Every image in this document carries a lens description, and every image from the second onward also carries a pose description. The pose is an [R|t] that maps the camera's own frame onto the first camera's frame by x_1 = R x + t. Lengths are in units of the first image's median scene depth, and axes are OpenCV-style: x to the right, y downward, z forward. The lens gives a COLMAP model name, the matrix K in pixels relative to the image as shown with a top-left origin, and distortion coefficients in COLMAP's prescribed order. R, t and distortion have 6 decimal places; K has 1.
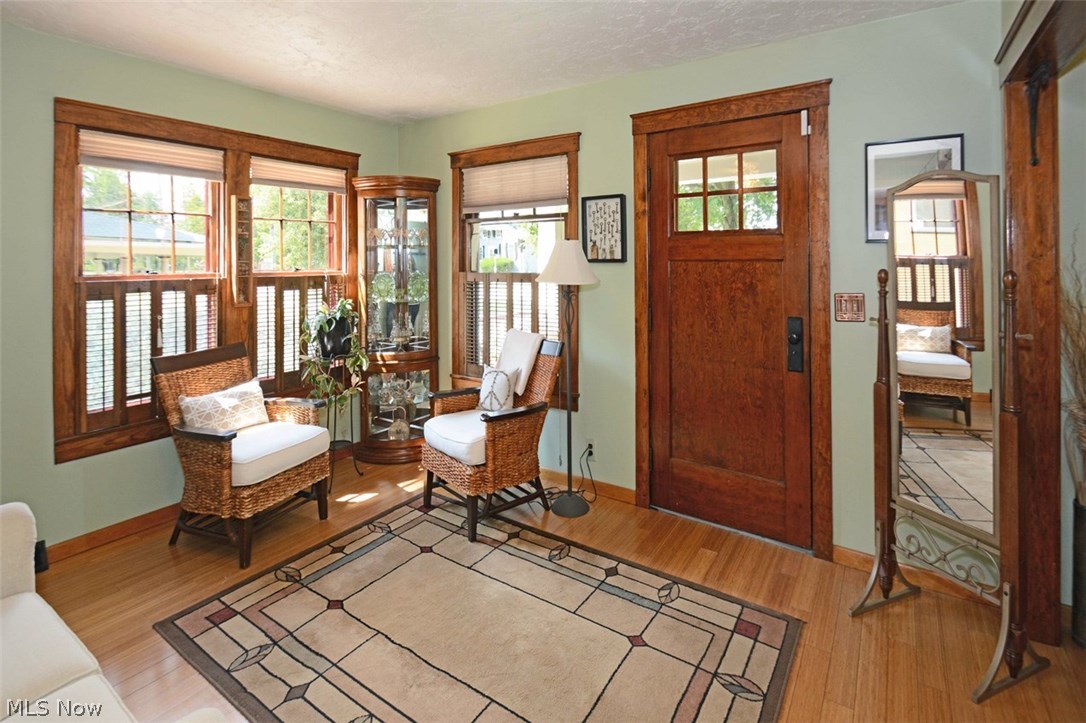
lens RADIAL K [[506.7, 0, 543.0], [0, 506.7, 361.5], [0, 0, 1]] dist [0.002180, 0.000195]
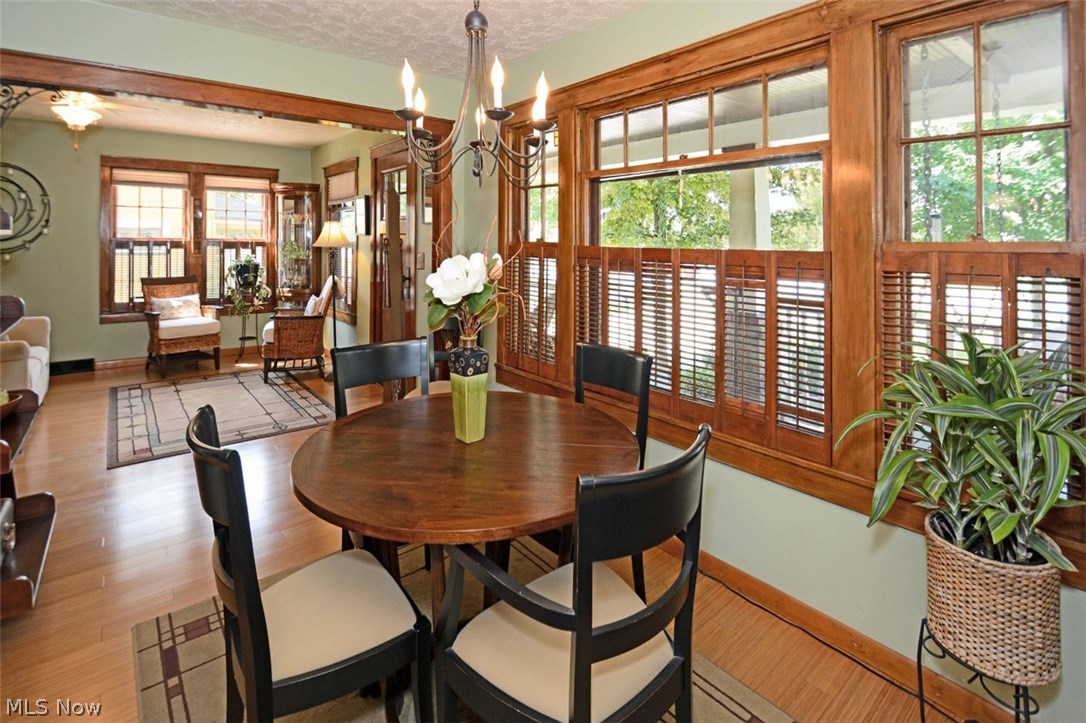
lens RADIAL K [[506.7, 0, 543.0], [0, 506.7, 361.5], [0, 0, 1]] dist [0.002180, 0.000195]
pose [[0.955561, 0.084636, -0.282383, 1.314647], [-0.074666, 0.996152, 0.045902, 0.107999], [0.285181, -0.022778, 0.958203, -0.490229]]
